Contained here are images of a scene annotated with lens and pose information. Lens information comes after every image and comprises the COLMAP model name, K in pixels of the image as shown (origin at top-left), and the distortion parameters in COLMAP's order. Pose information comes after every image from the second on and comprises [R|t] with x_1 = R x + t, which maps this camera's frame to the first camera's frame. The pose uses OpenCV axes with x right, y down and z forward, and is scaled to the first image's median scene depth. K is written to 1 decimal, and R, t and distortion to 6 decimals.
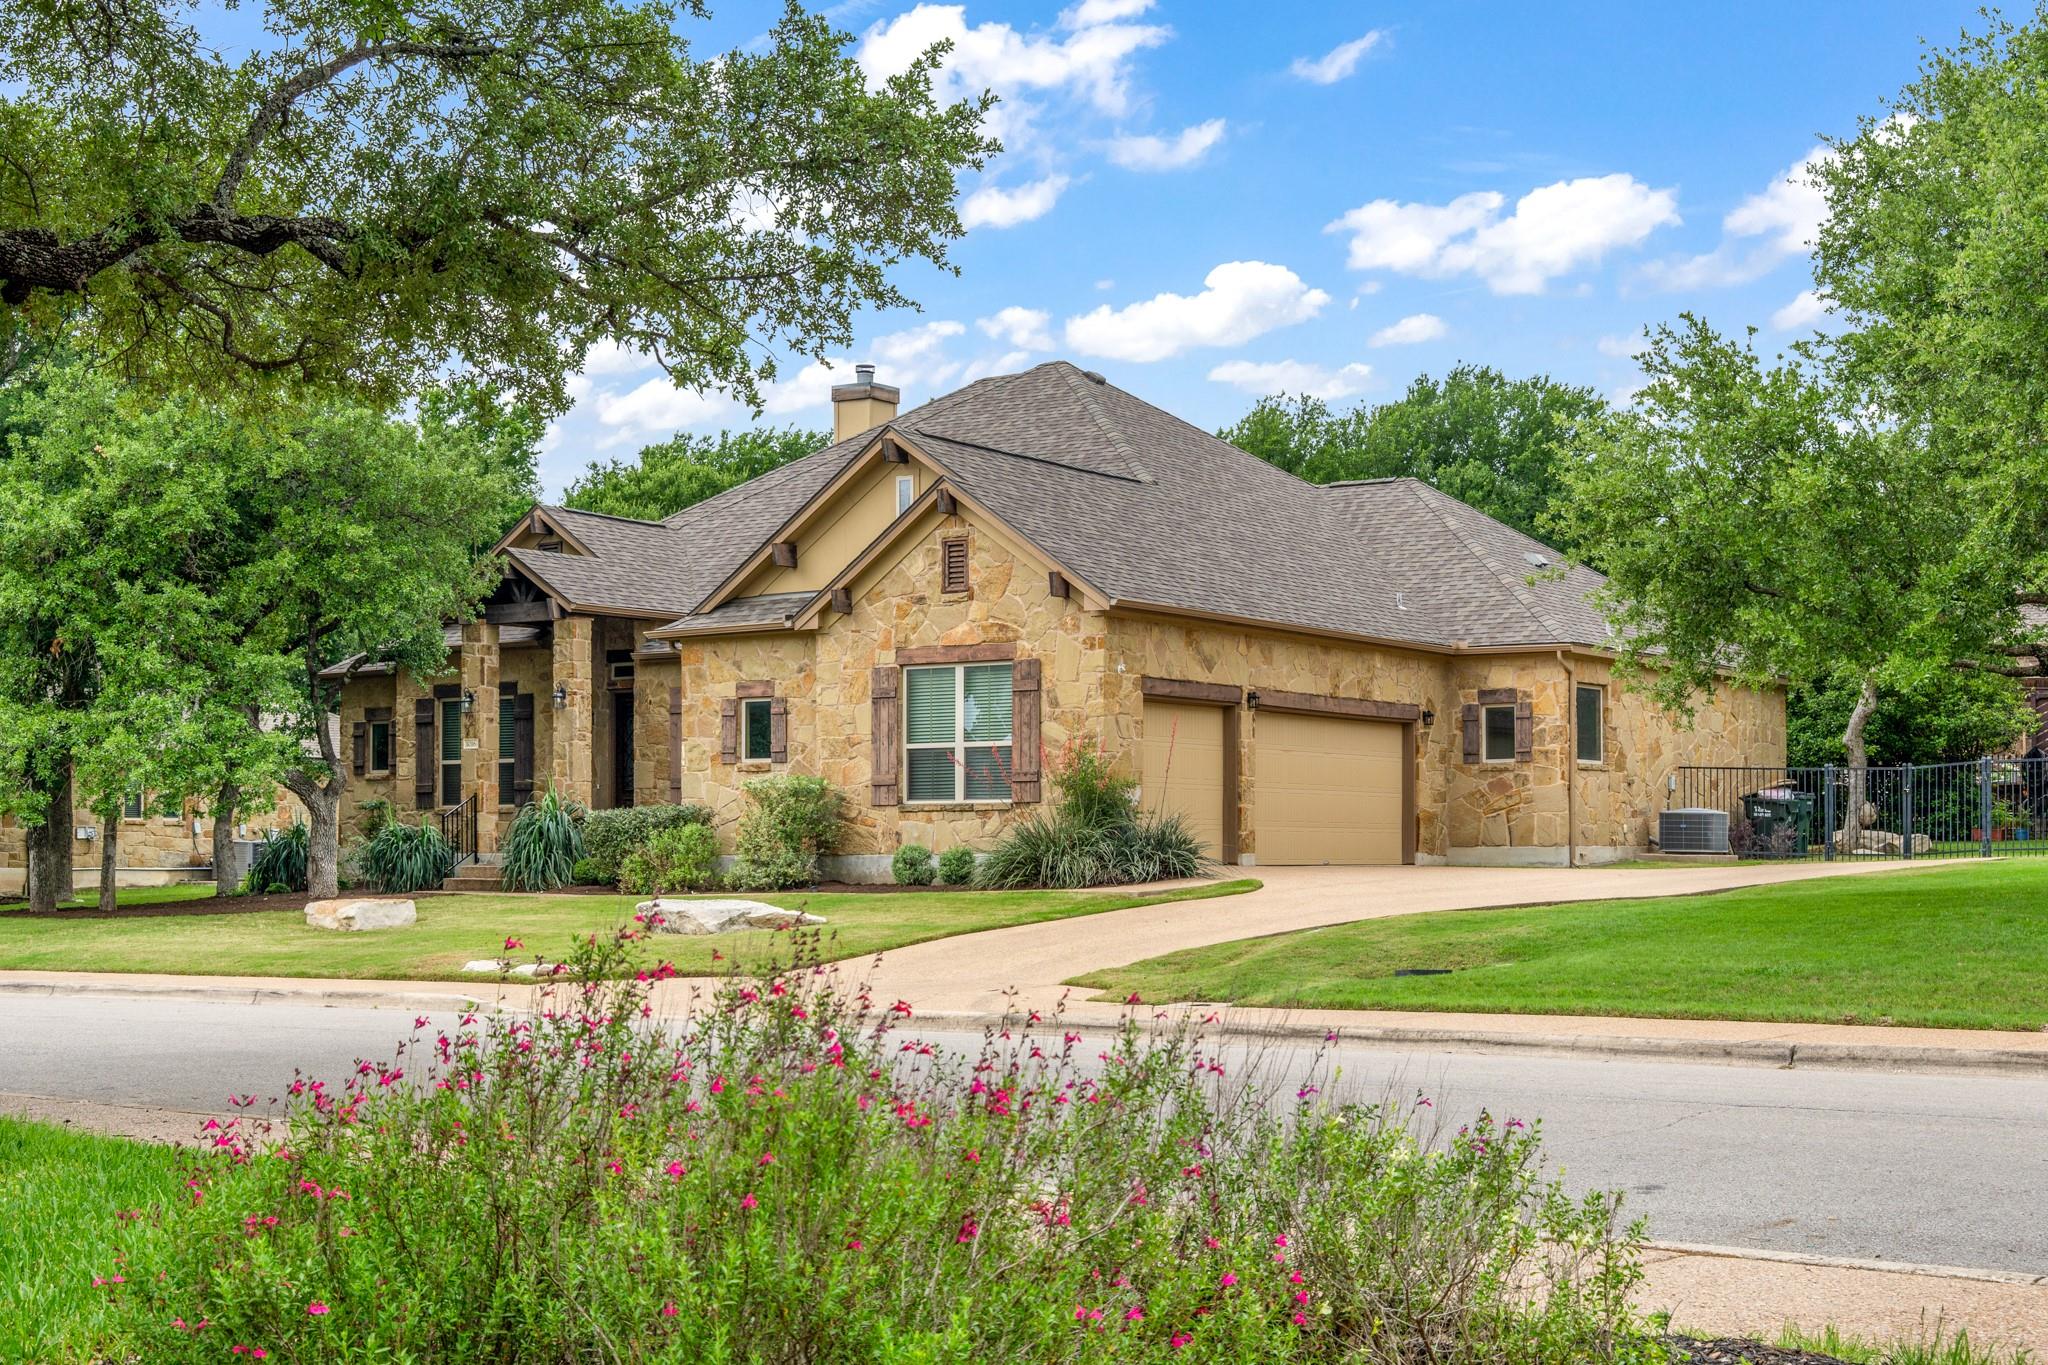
lens RADIAL K [[2912.4, 0, 1025.3], [0, 2912.4, 682.2], [0, 0, 1]] dist [-0.027561, 0.000000]
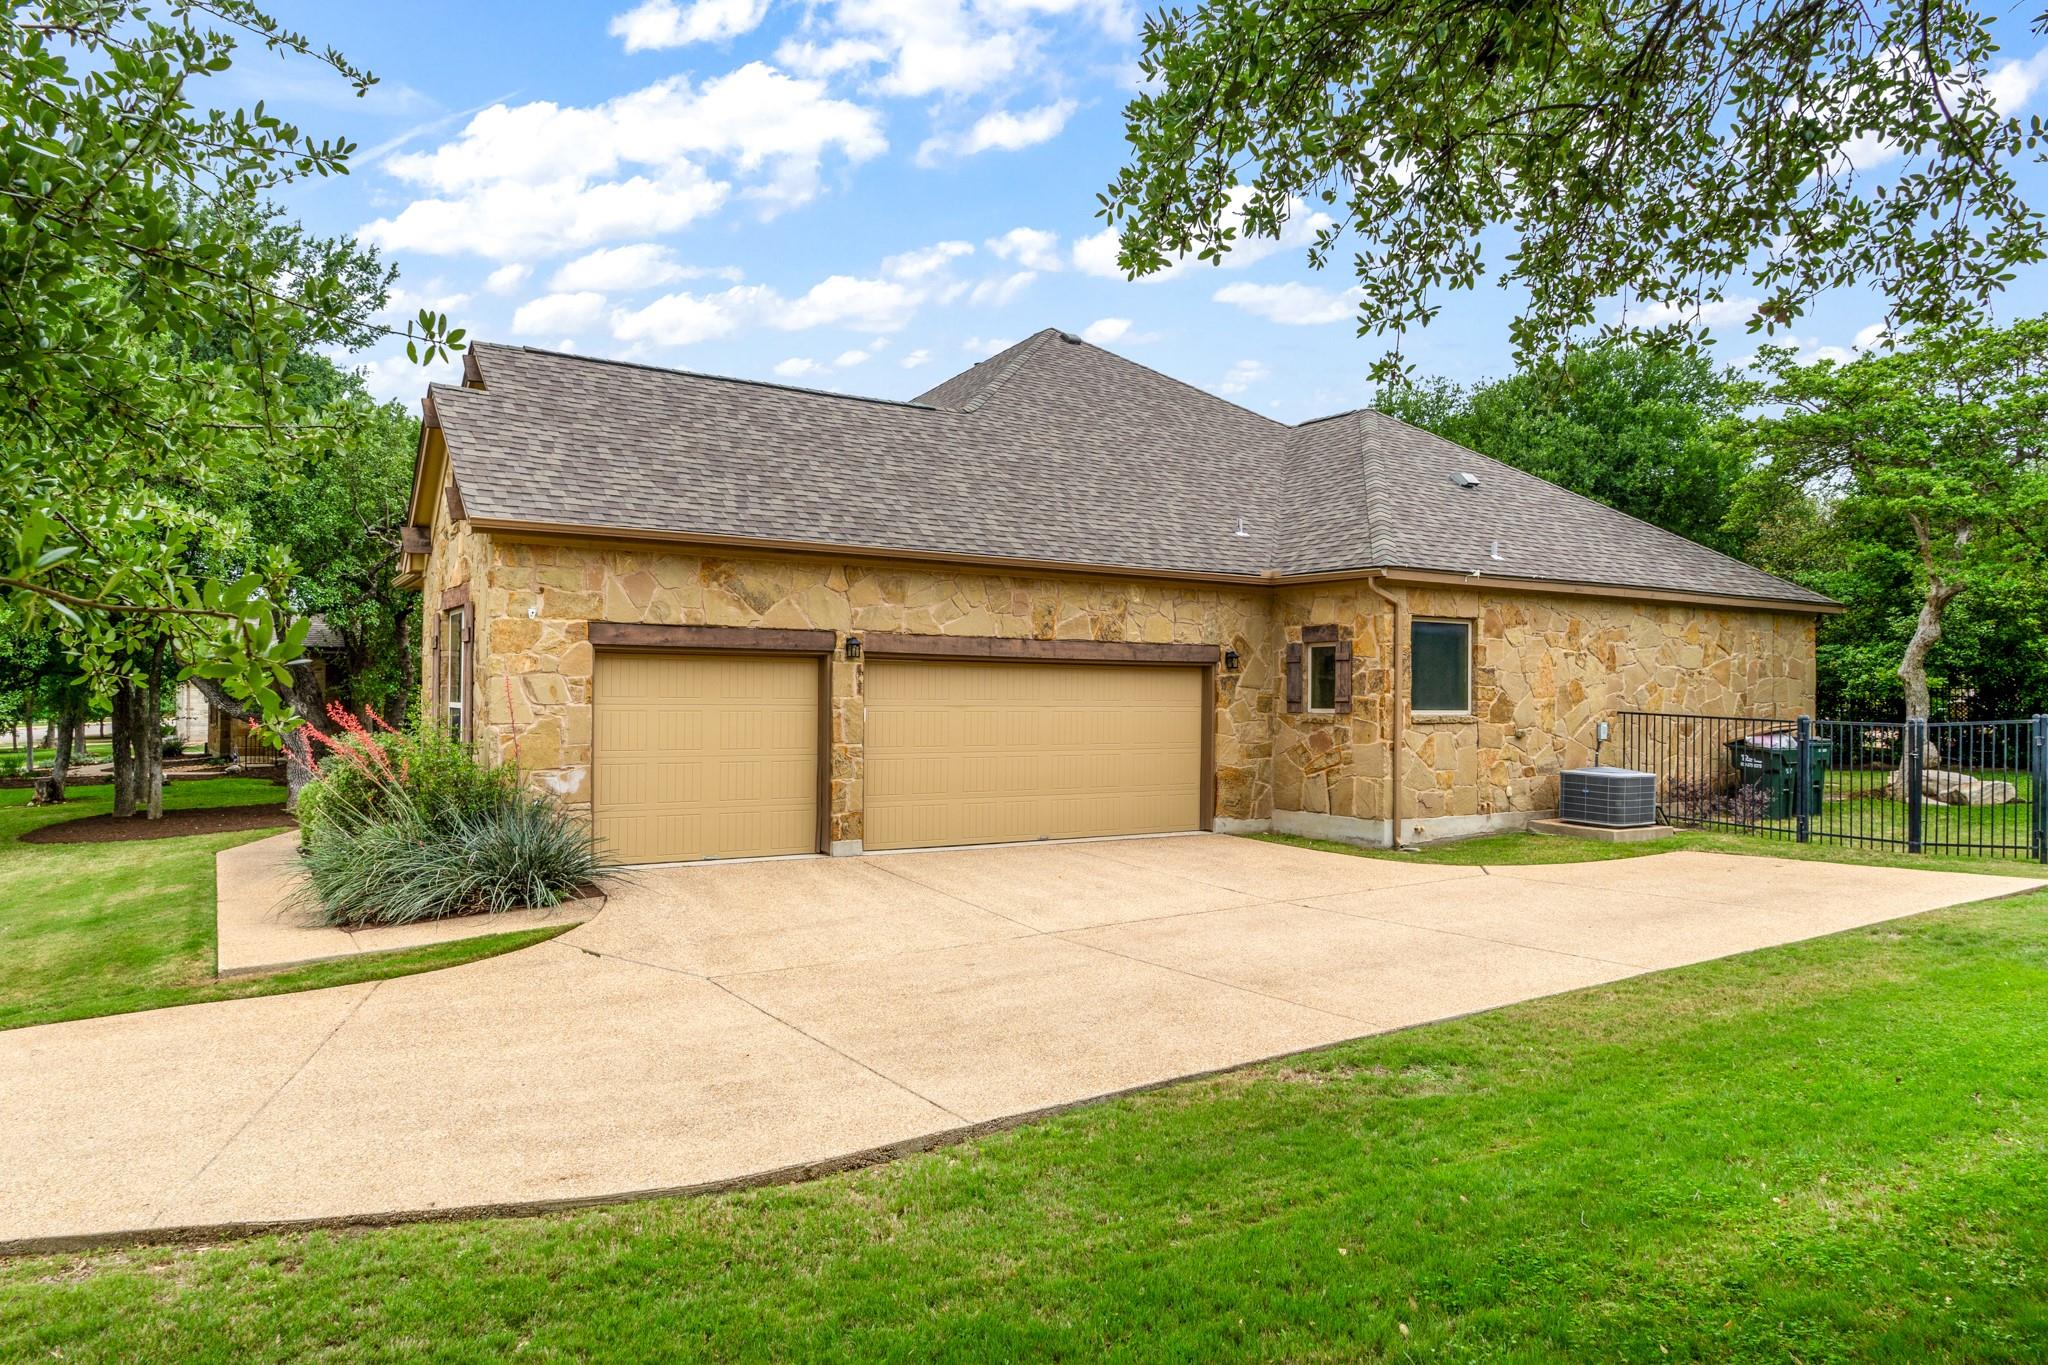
lens RADIAL K [[1302.5, 0, 1015.6], [0, 1302.5, 682.0], [0, 0, 1]] dist [-0.004023, -0.001718]
pose [[0.909805, 0.006838, -0.414981, 0.239085], [0.015449, 0.998613, 0.050325, -0.001567], [0.414749, -0.052197, 0.908437, 0.625508]]
